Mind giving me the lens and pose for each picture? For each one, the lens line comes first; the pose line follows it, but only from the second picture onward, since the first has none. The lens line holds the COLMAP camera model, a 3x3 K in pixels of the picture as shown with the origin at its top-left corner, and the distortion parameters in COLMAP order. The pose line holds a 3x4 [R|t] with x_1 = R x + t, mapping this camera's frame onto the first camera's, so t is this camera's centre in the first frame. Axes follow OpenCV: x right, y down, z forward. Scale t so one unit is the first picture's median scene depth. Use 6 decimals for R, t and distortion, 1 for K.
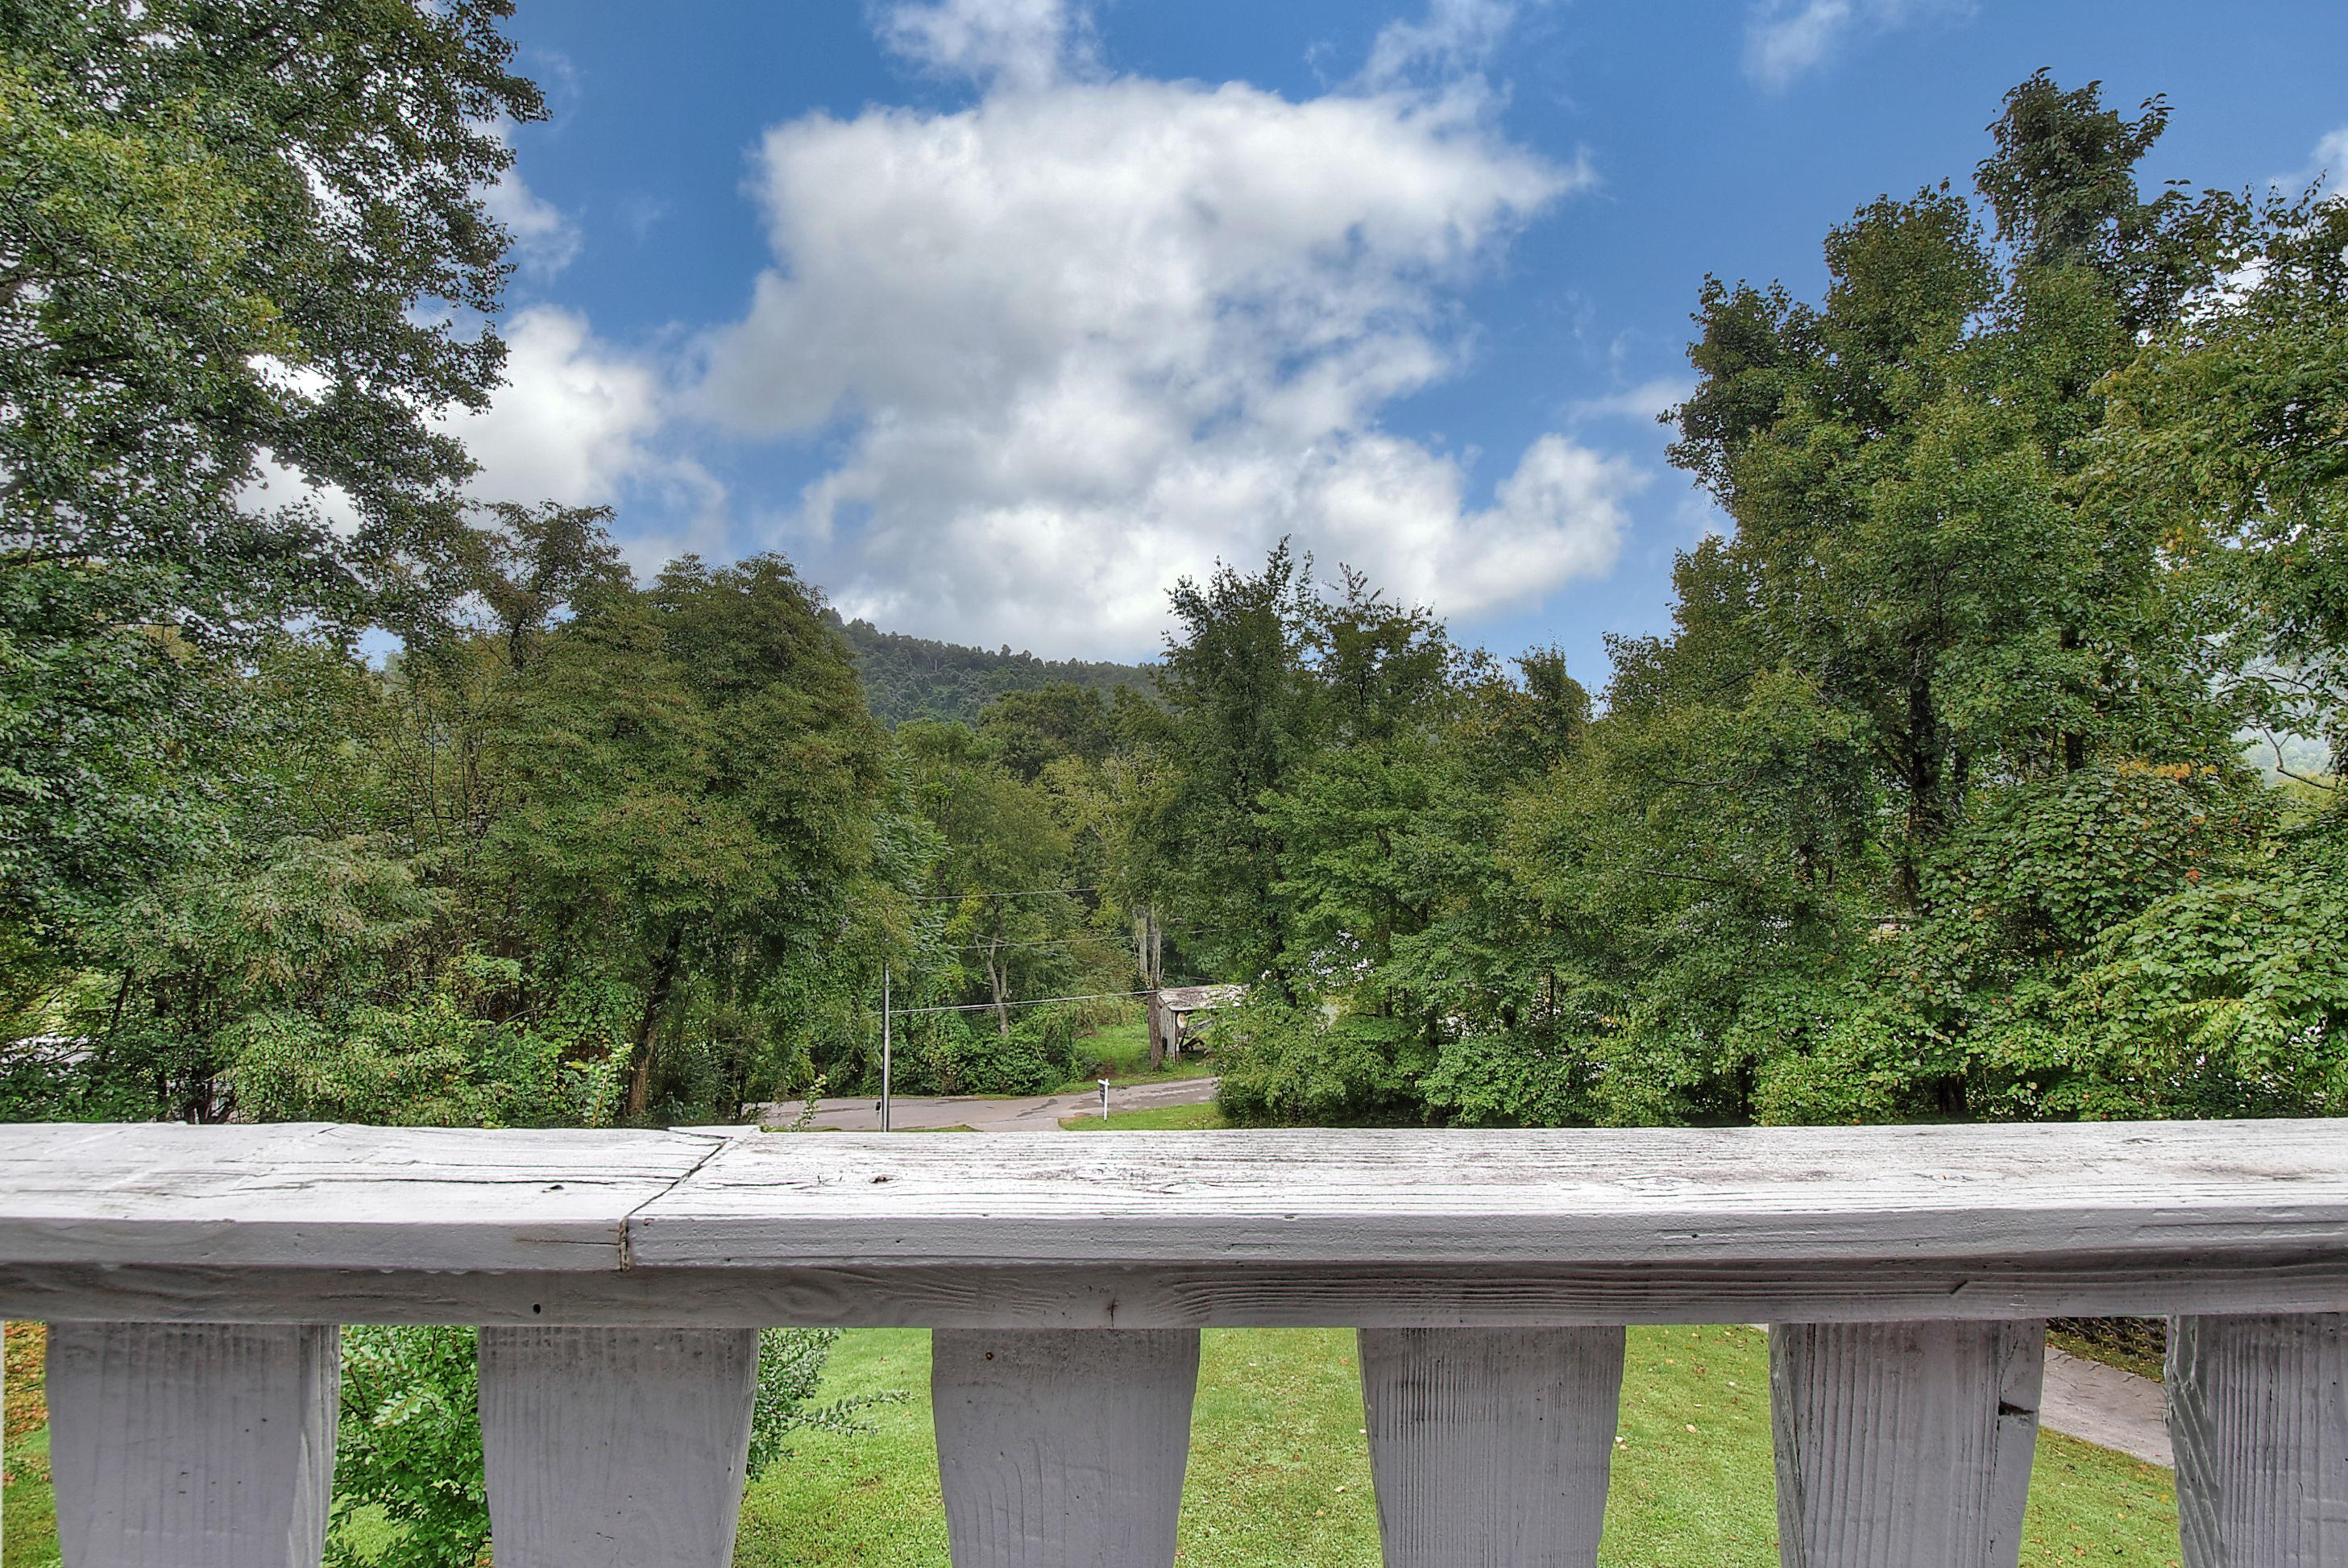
lens RADIAL K [[1053.3, 0, 1199.2], [0, 1053.3, 779.5], [0, 0, 1]] dist [0.001439, -0.006016]
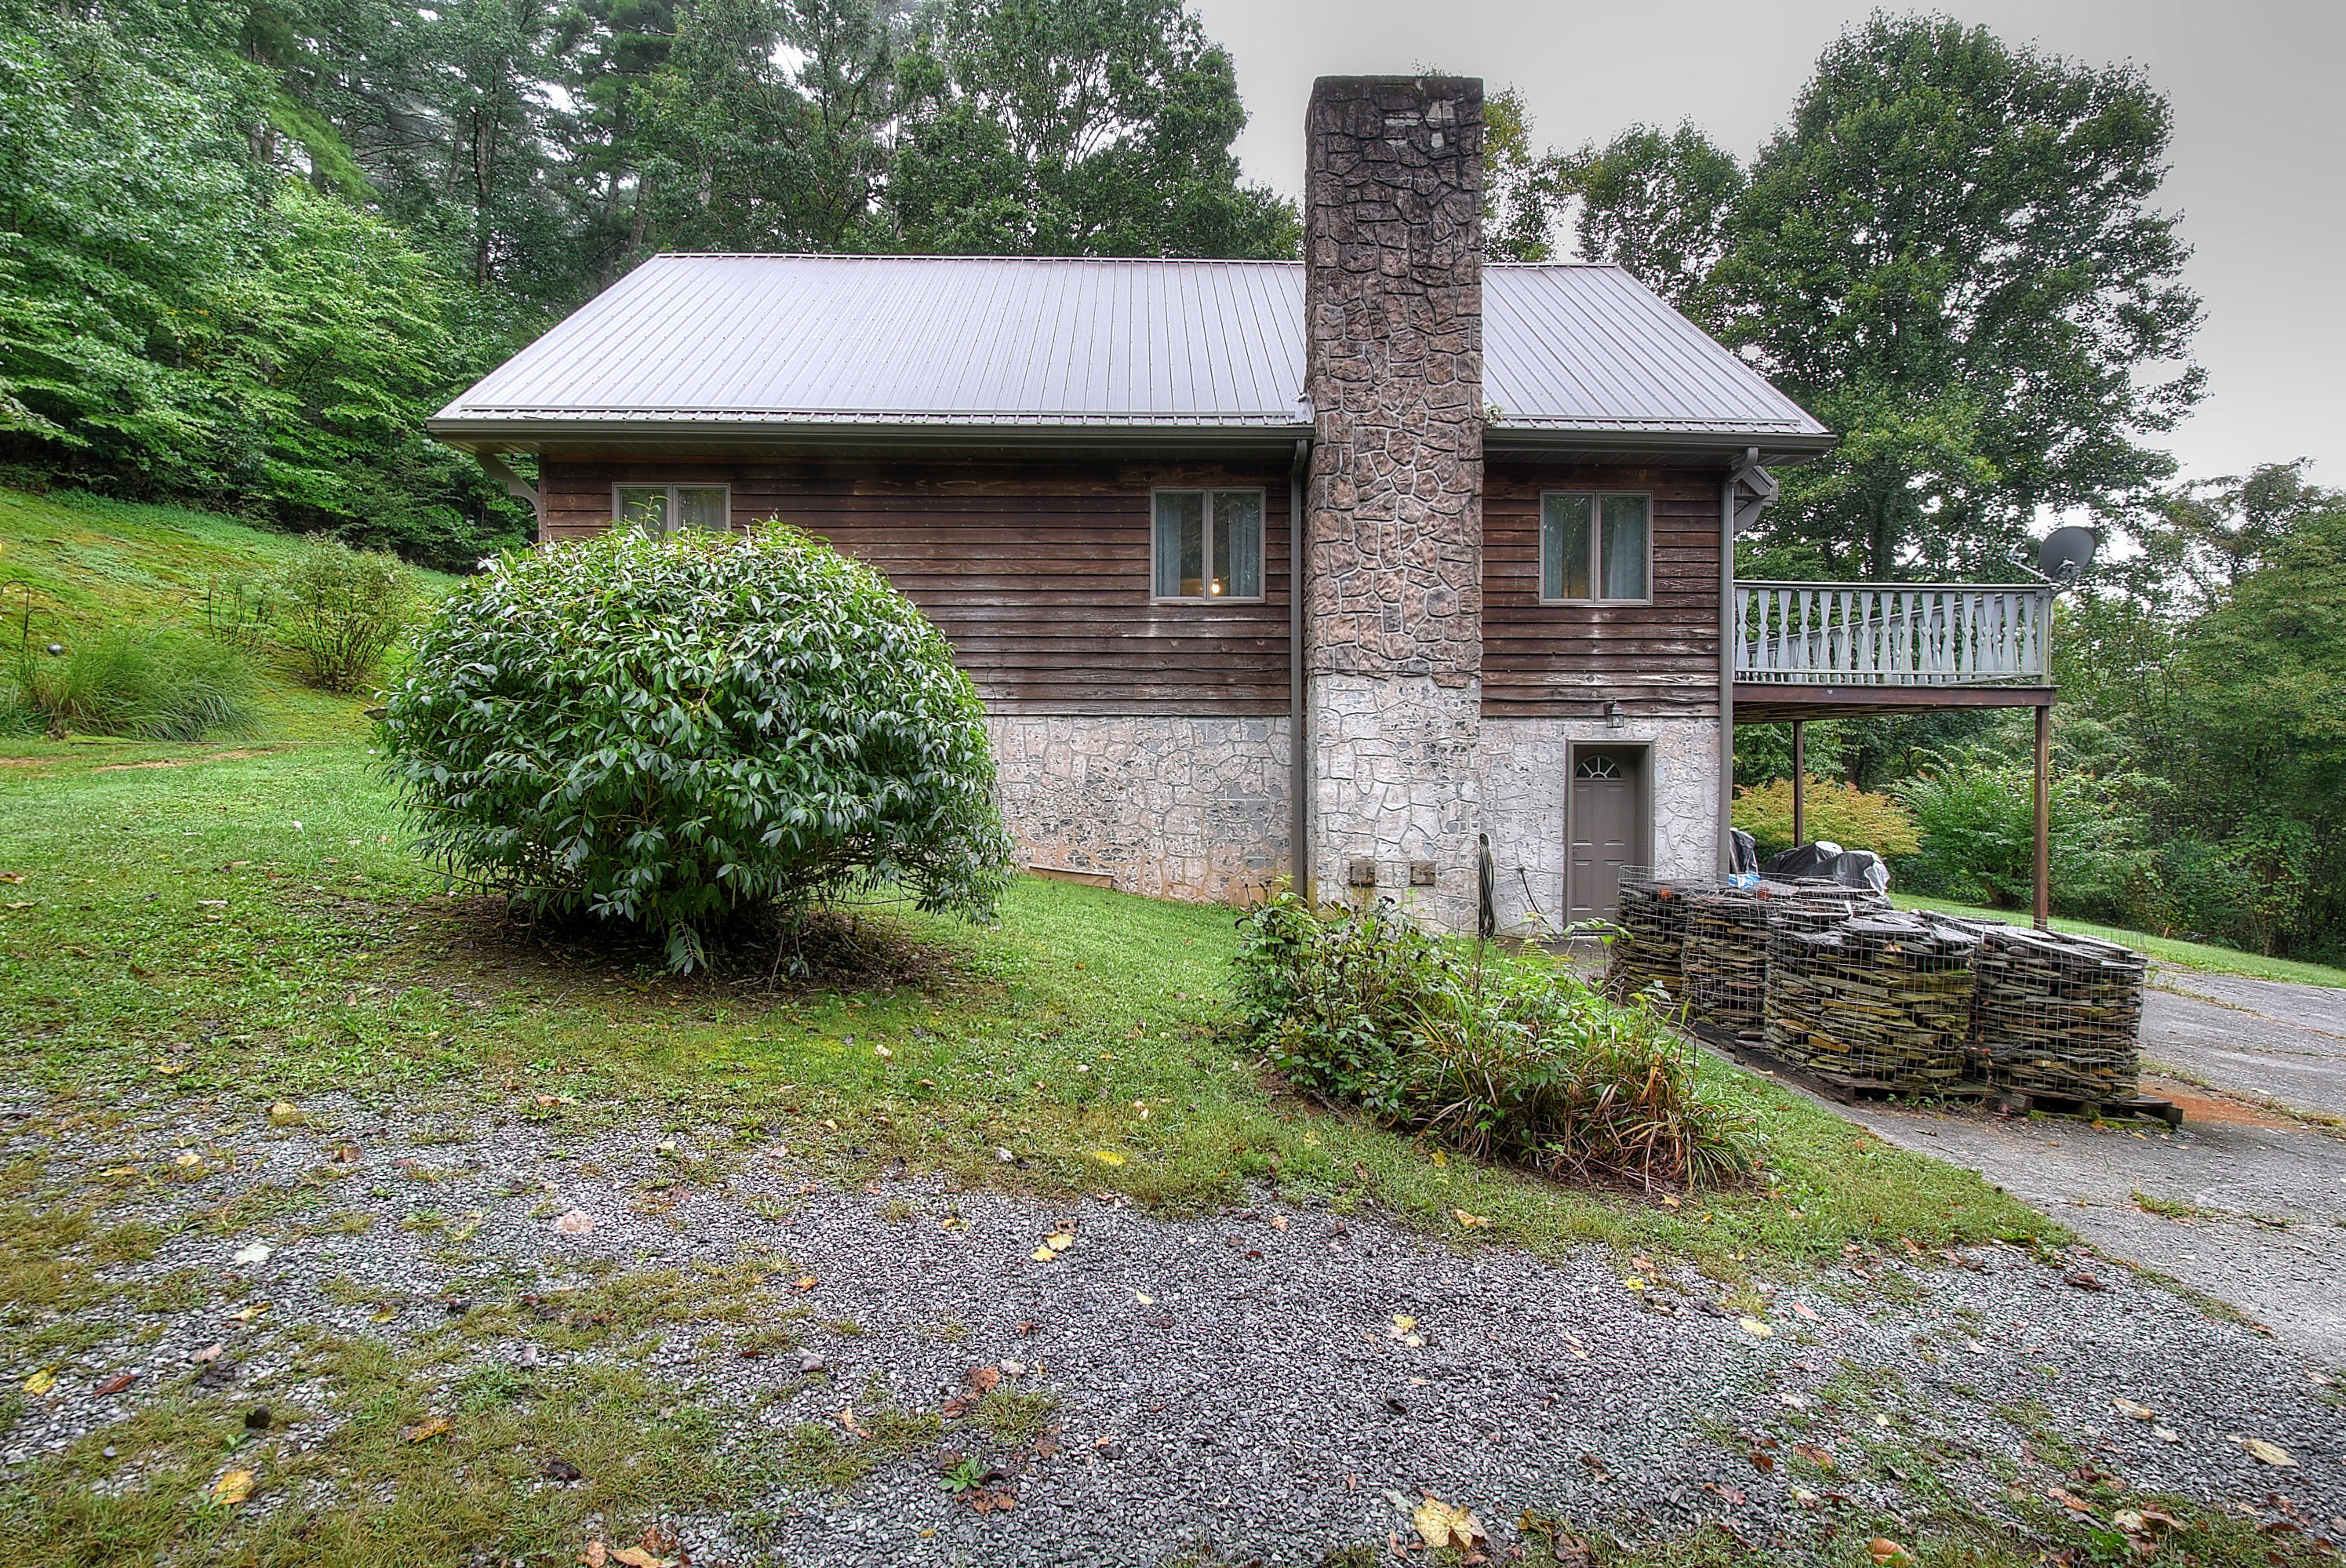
lens RADIAL K [[1058.4, 0, 1173.0], [0, 1058.4, 784.0], [0, 0, 1]] dist [-0.003162, -0.000823]
pose [[0.035677, 0.013467, -0.999273, 0.570622], [0.021317, 0.999671, 0.014234, 0.076879], [0.999136, -0.021809, 0.035379, -0.361904]]
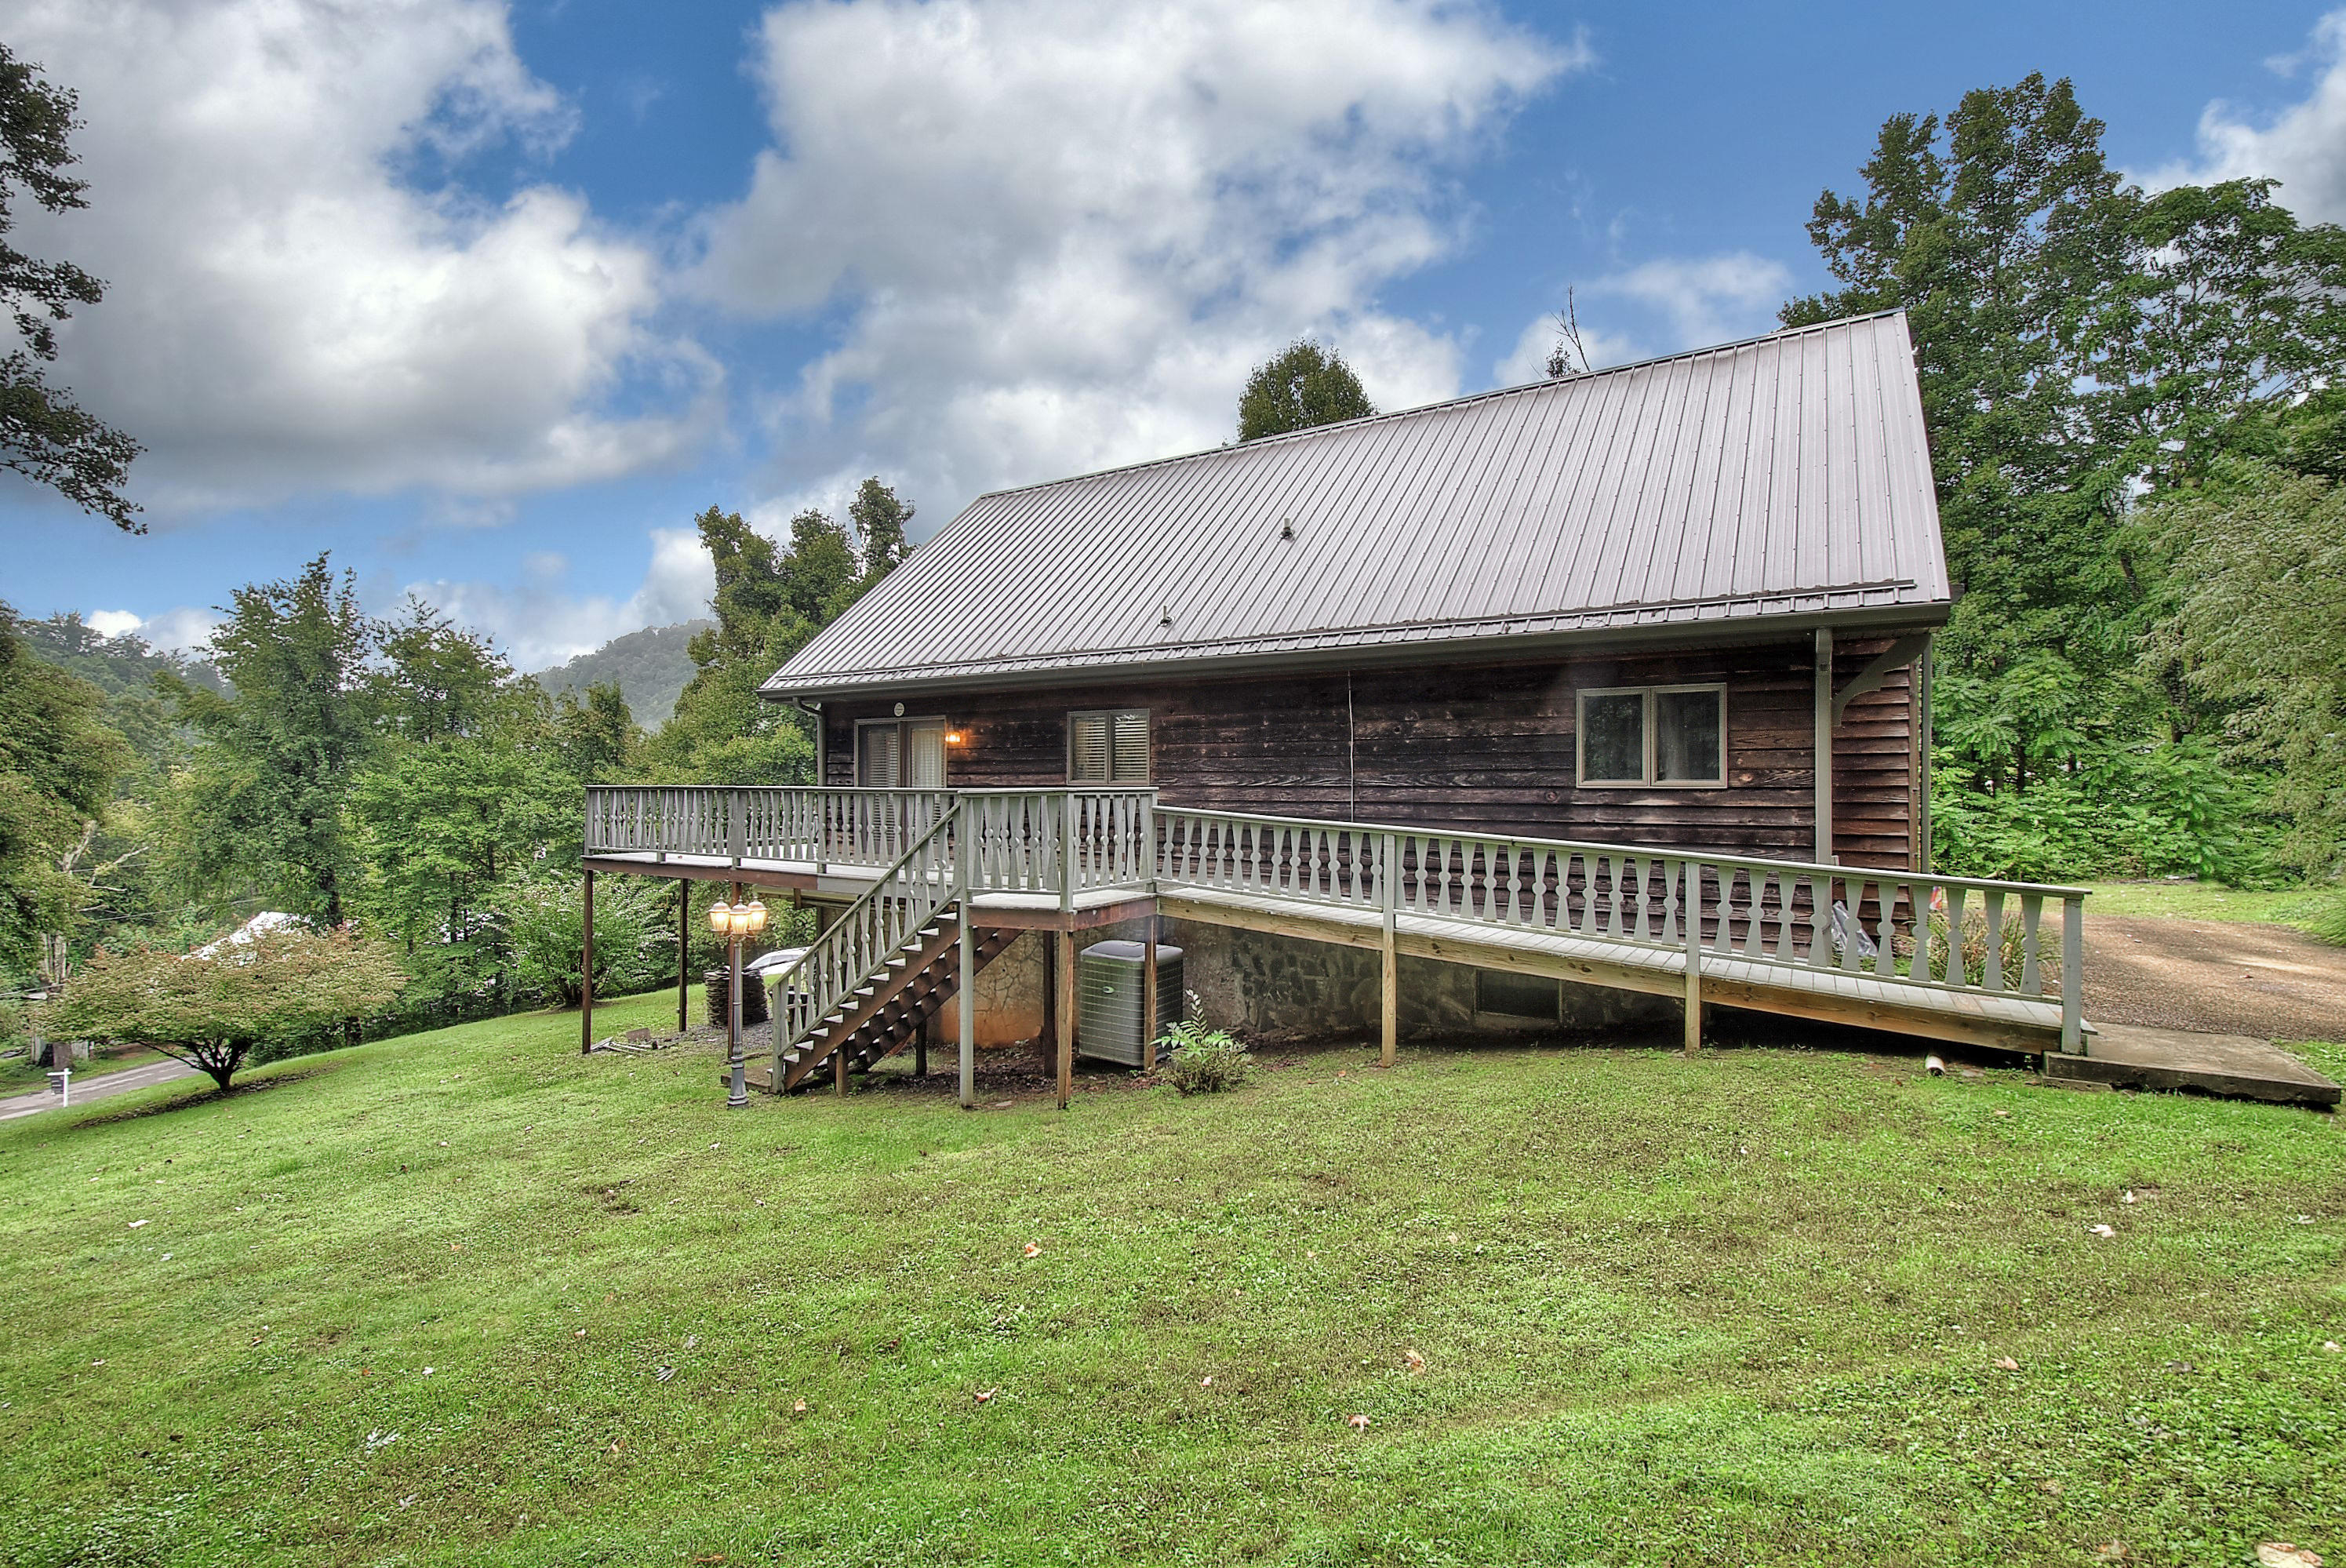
lens RADIAL K [[1052.4, 0, 1198.2], [0, 1052.4, 779.5], [0, 0, 1]] dist [0.001439, -0.006016]
pose [[0.521710, 0.001912, 0.853121, -0.615734], [-0.017133, 0.999819, 0.008237, -0.010648], [-0.852951, -0.018914, 0.521648, -0.642762]]
